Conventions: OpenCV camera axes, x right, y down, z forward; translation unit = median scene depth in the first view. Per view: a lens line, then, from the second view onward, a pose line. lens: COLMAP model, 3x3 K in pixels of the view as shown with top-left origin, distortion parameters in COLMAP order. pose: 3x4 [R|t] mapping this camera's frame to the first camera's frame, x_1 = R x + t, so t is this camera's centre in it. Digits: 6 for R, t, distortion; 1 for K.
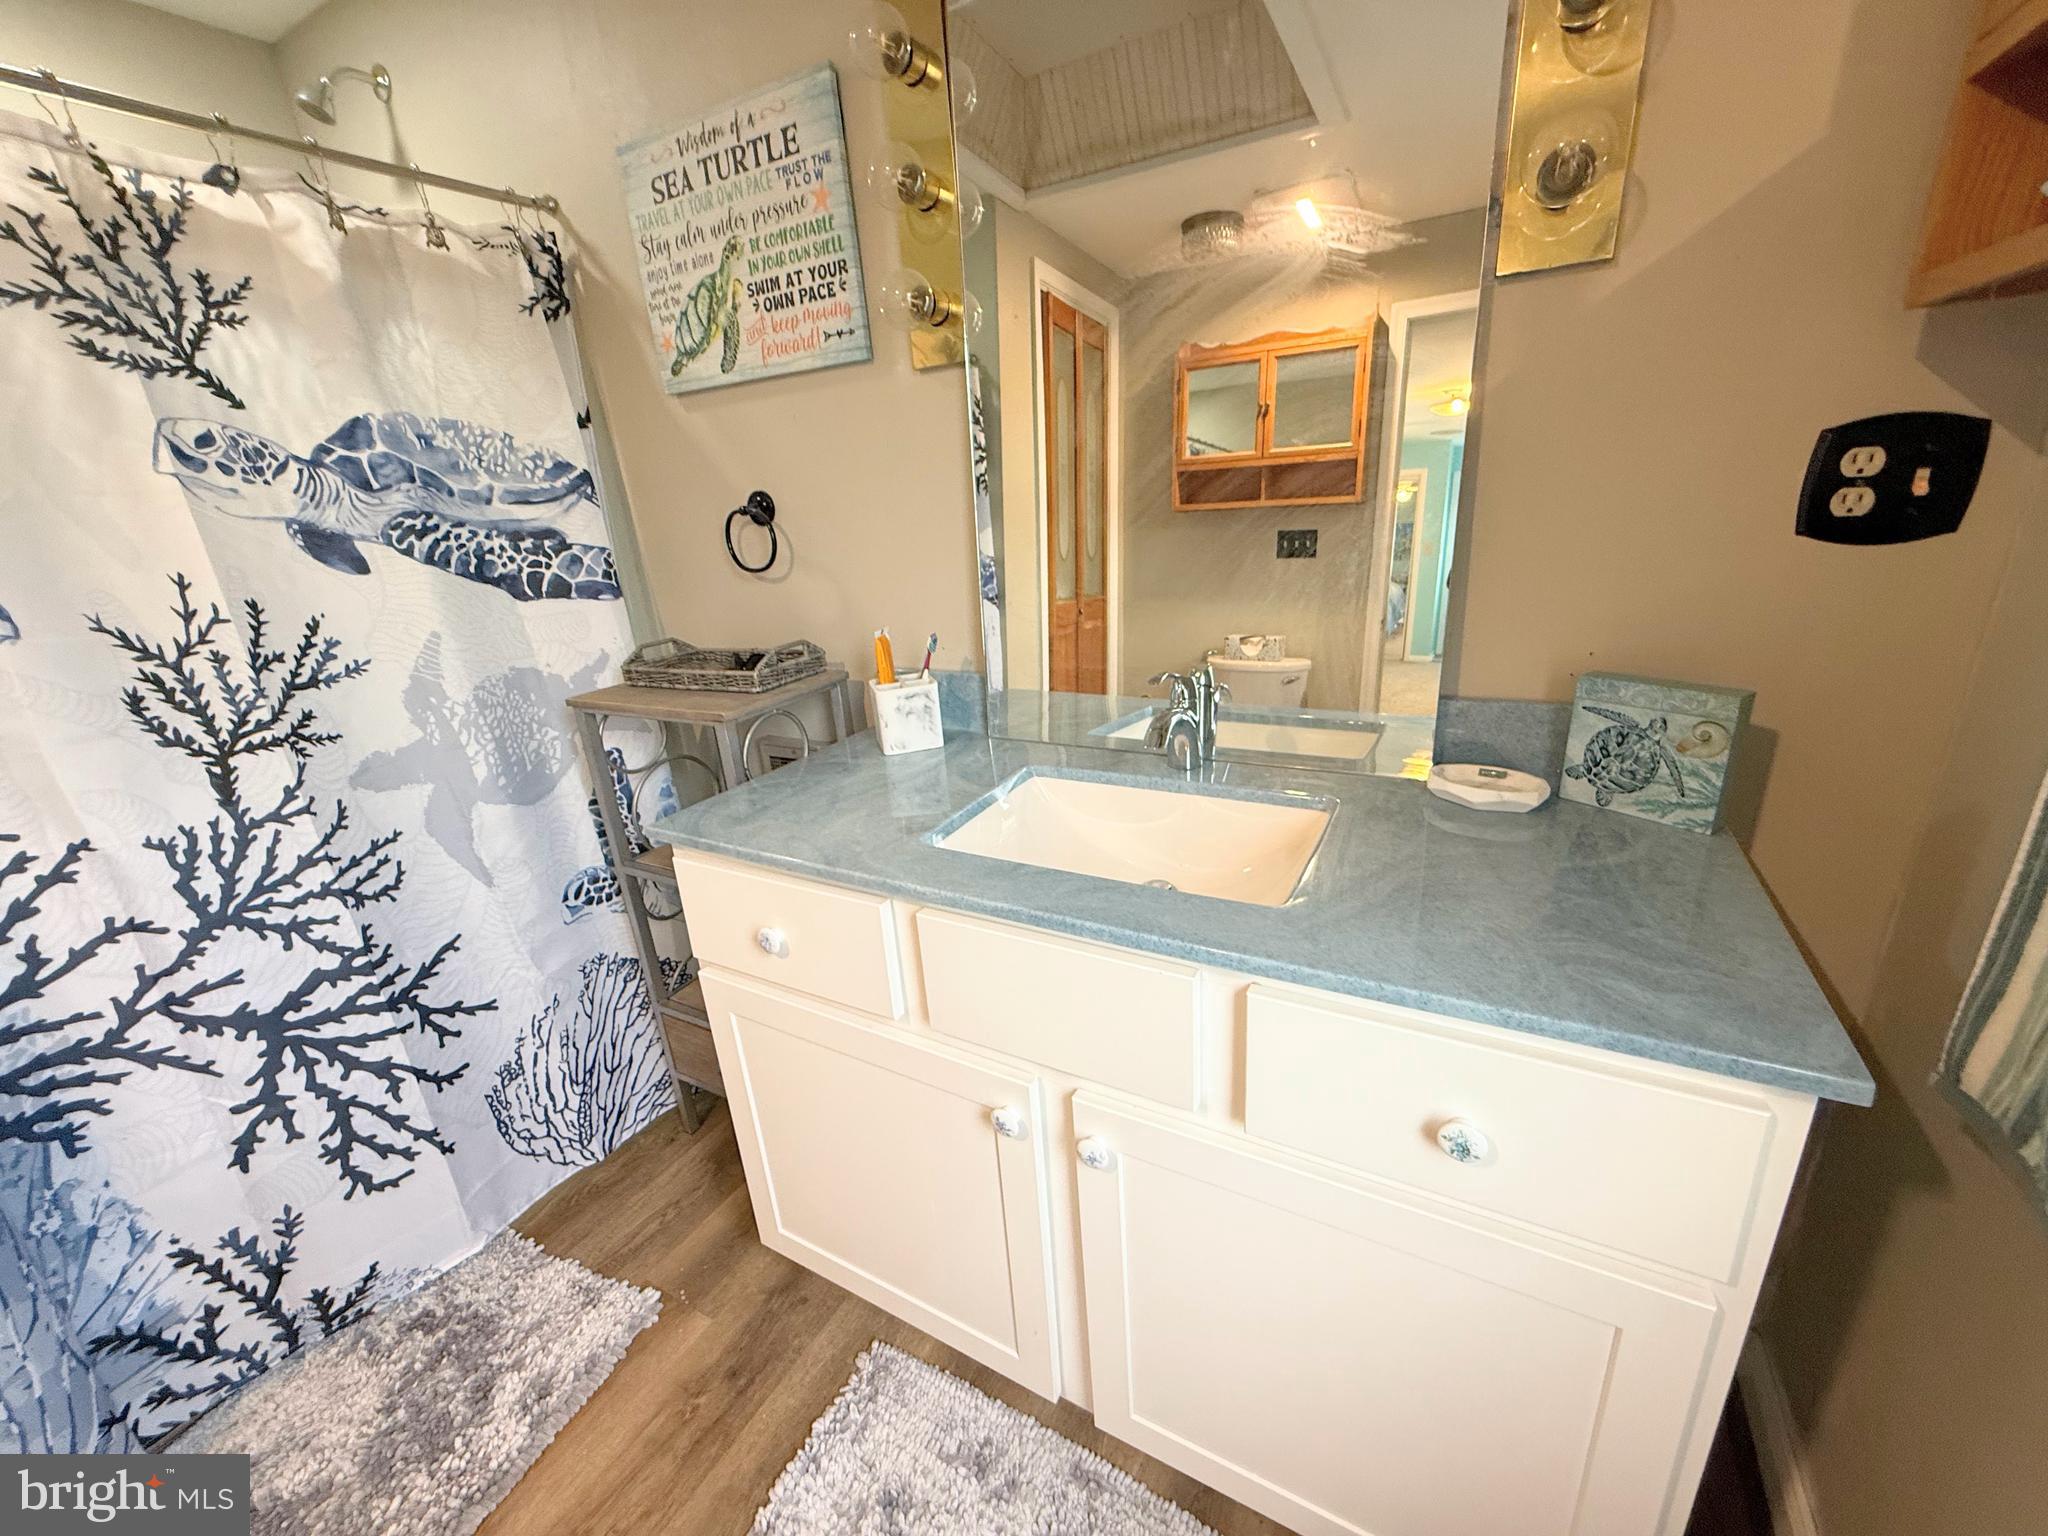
lens RADIAL K [[816.2, 0, 1020.2], [0, 816.2, 770.0], [0, 0, 1]] dist [0.001549, -0.000583]
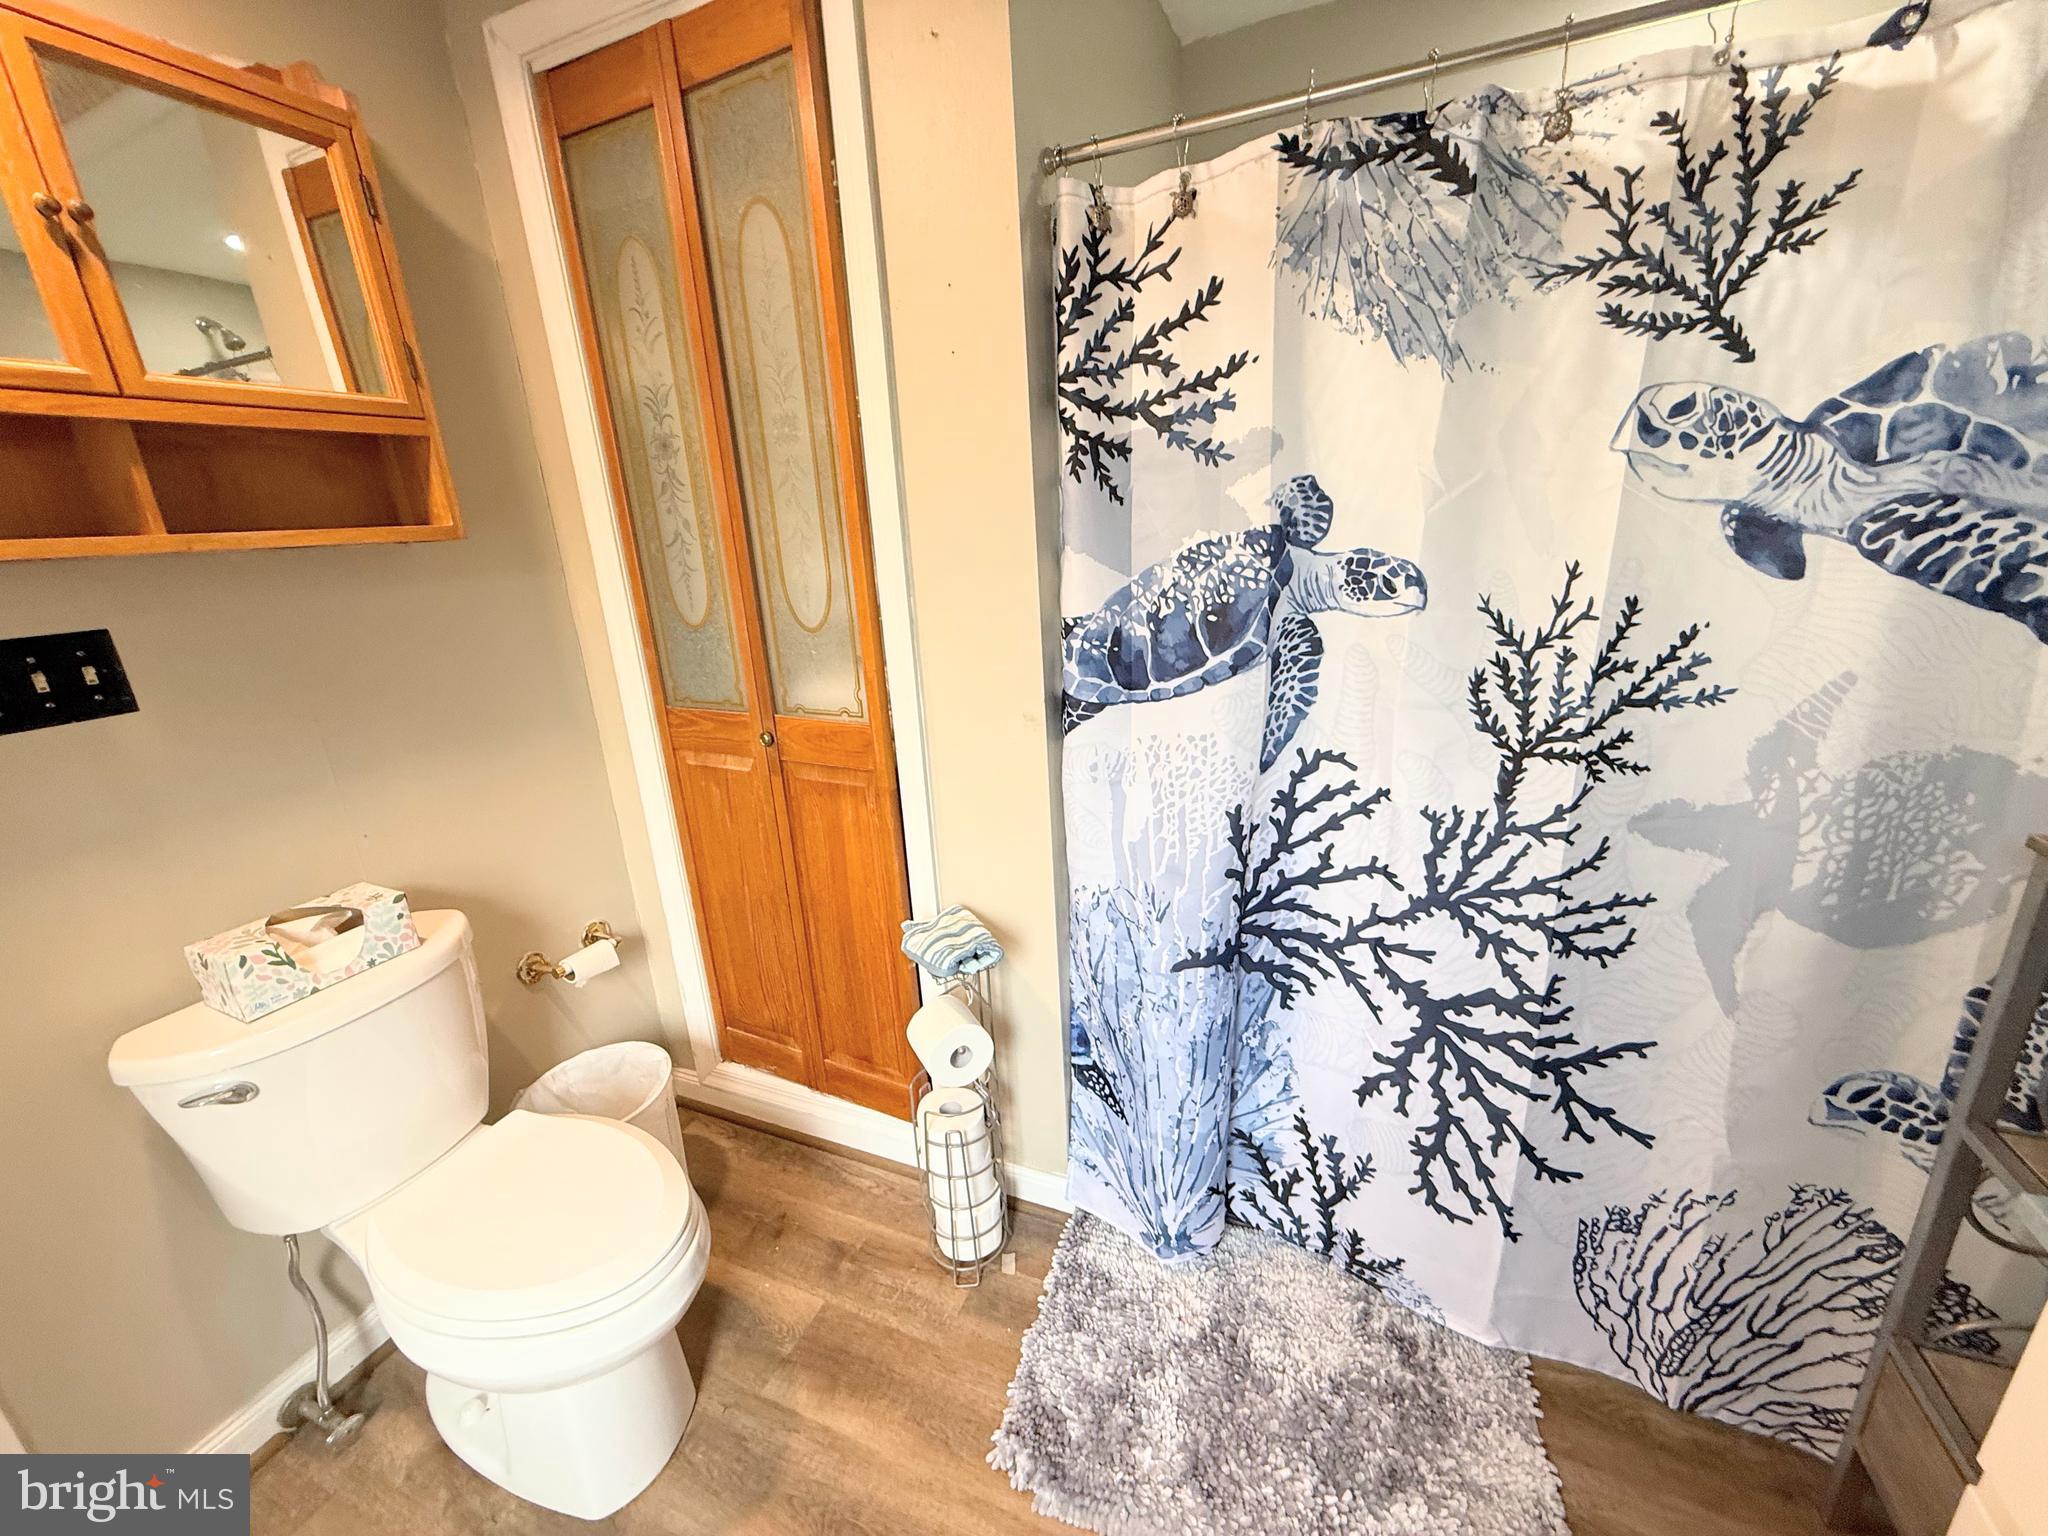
lens RADIAL K [[816.2, 0, 1020.0], [0, 816.2, 768.8], [0, 0, 1]] dist [0.001549, -0.000583]
pose [[0.107606, 0.356682, -0.928008, -0.138813], [-0.282449, 0.905934, 0.315447, -0.123113], [0.953228, 0.228171, 0.198228, 0.236300]]
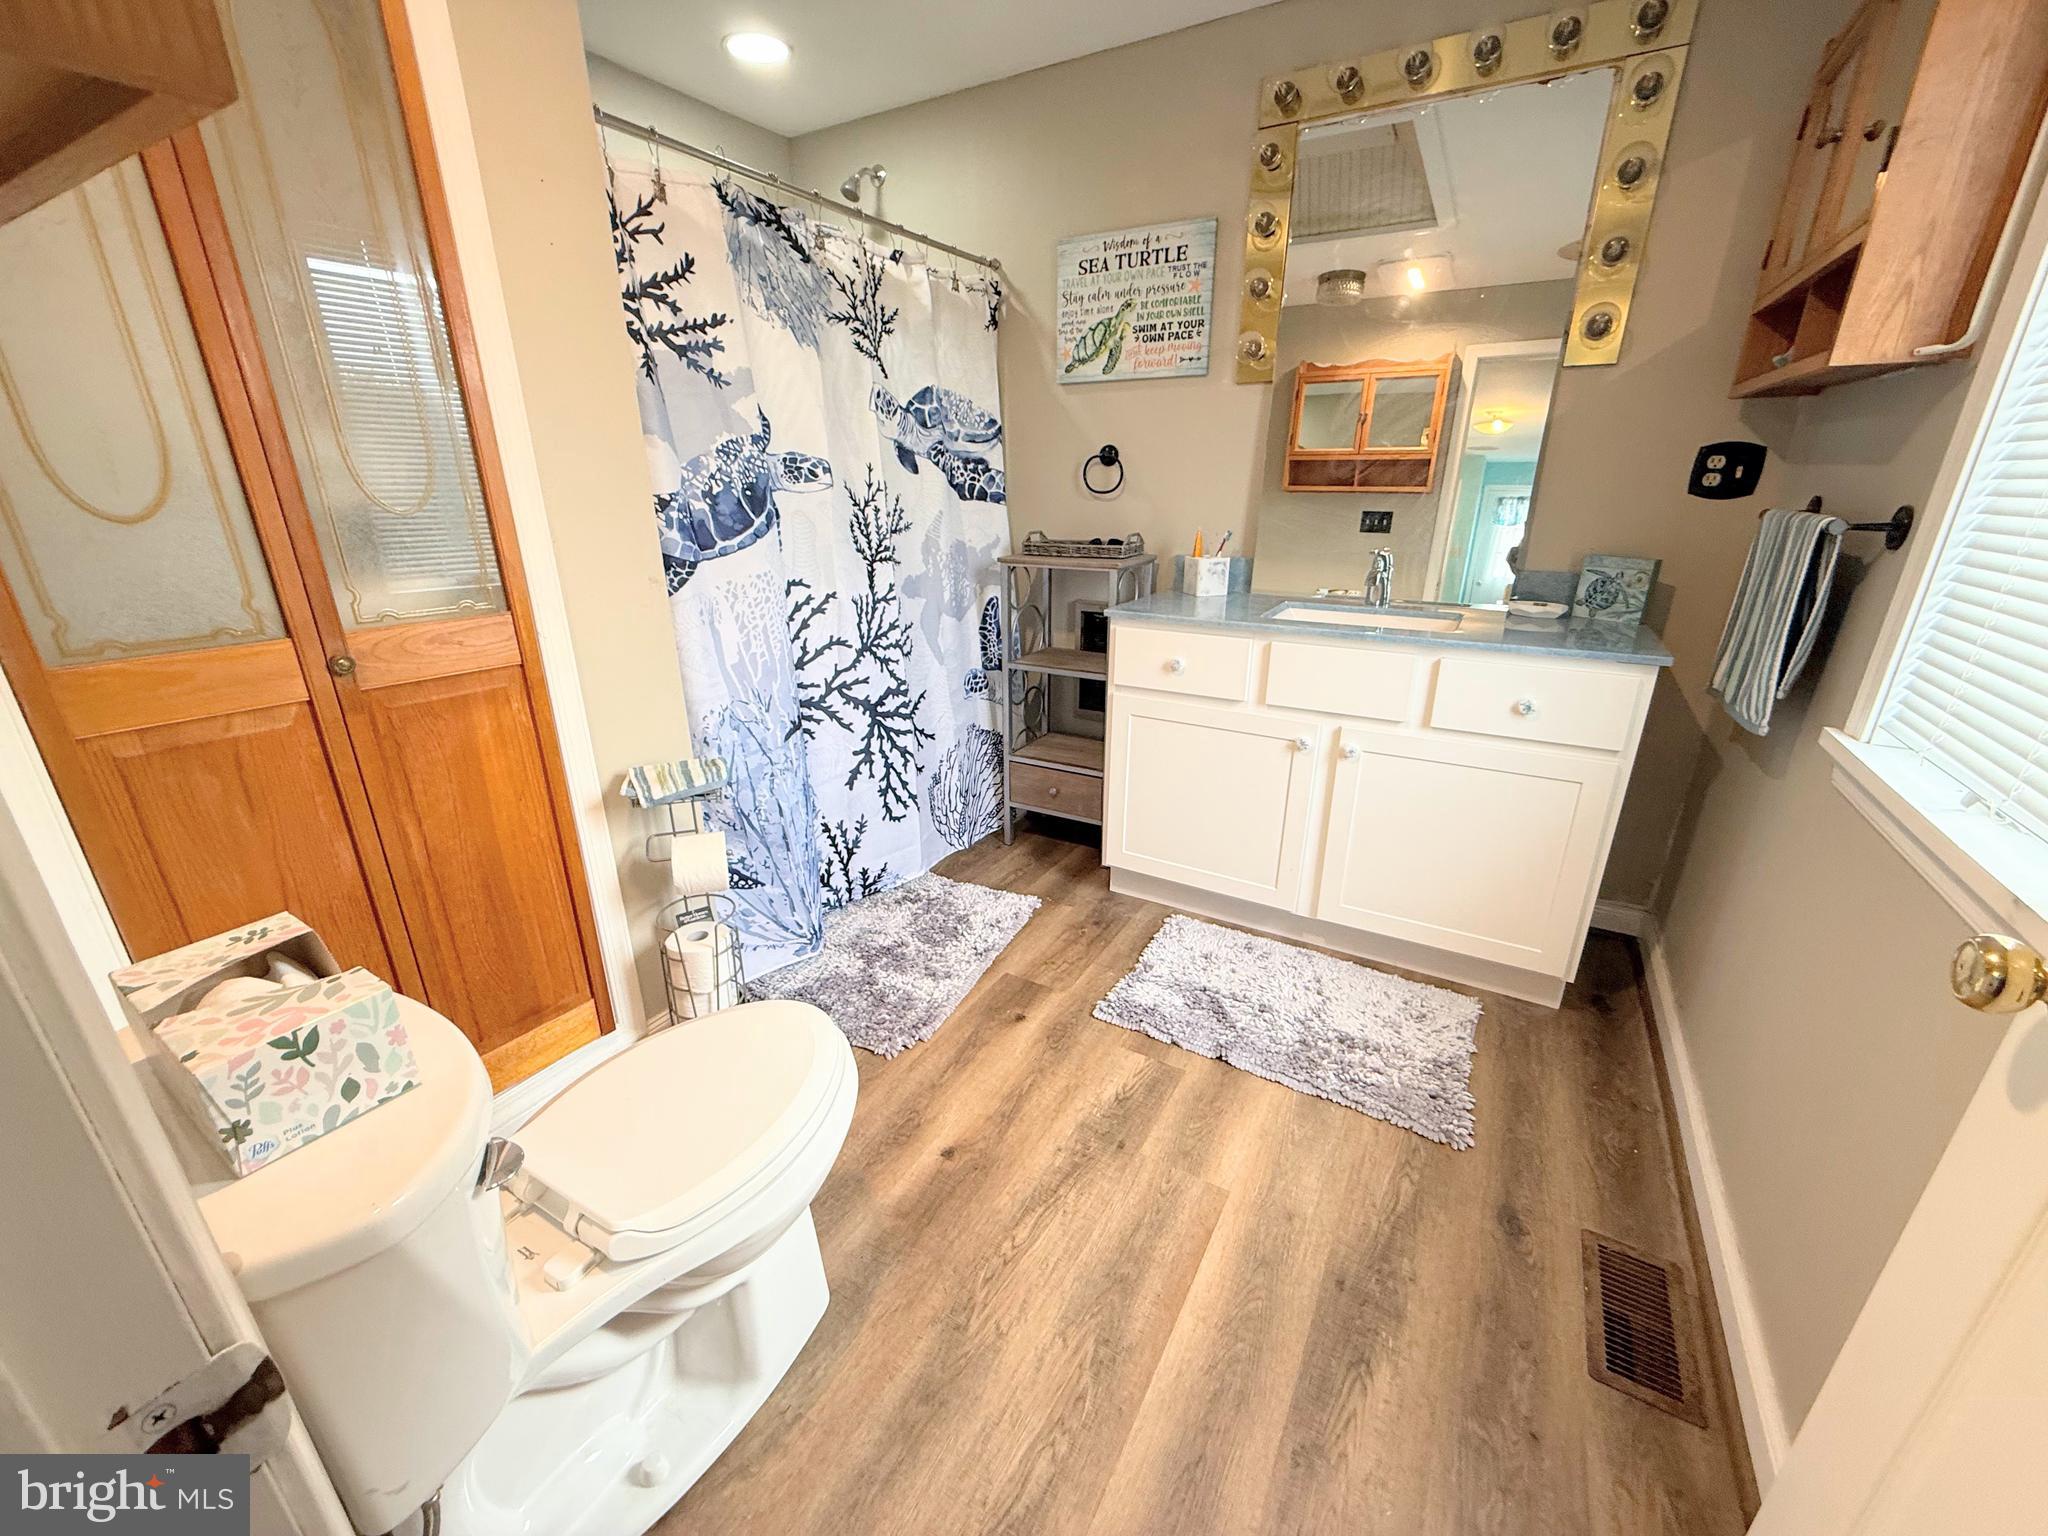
lens RADIAL K [[816.2, 0, 1018.4], [0, 816.2, 771.0], [0, 0, 1]] dist [0.001549, -0.000583]
pose [[0.997392, 0.071994, 0.005023, -0.551646], [-0.072060, 0.997296, 0.014434, 0.375967], [-0.003970, -0.014758, 0.999883, -0.819415]]
